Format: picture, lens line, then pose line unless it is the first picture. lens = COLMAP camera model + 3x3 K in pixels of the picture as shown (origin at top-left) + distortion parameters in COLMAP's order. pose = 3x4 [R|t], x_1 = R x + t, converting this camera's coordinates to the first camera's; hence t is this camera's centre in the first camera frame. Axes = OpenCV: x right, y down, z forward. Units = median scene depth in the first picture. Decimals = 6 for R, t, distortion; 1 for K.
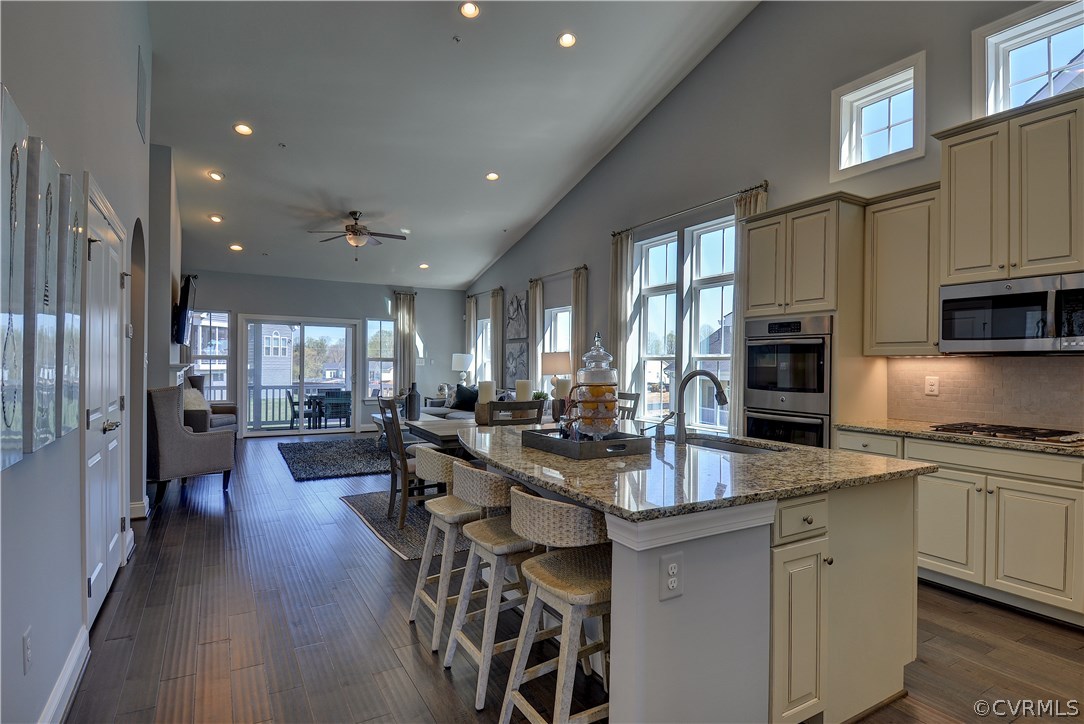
lens RADIAL K [[553.9, 0, 543.8], [0, 553.9, 365.4], [0, 0, 1]] dist [0.000737, -0.000243]
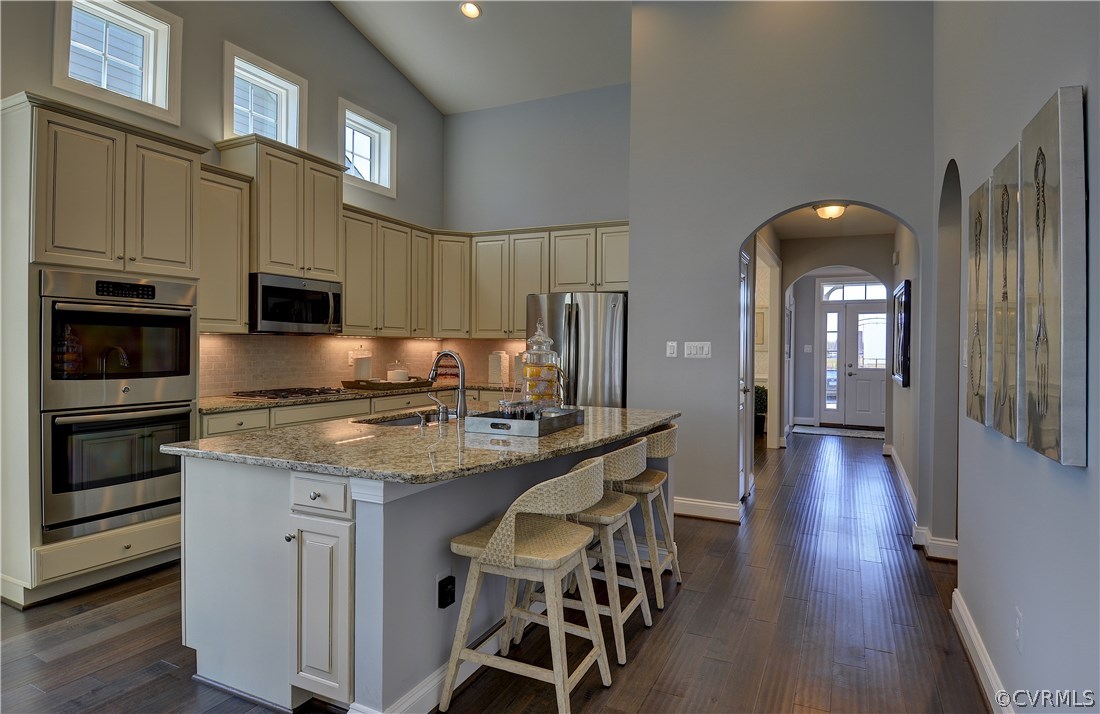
lens RADIAL K [[622.0, 0, 551.0], [0, 622.0, 348.4], [0, 0, 1]] dist [-0.000459, -0.000114]
pose [[-0.562753, -0.017659, 0.826436, -0.585216], [-0.011827, 0.999841, 0.013311, -0.010228], [-0.826540, -0.002283, -0.562873, 1.056253]]
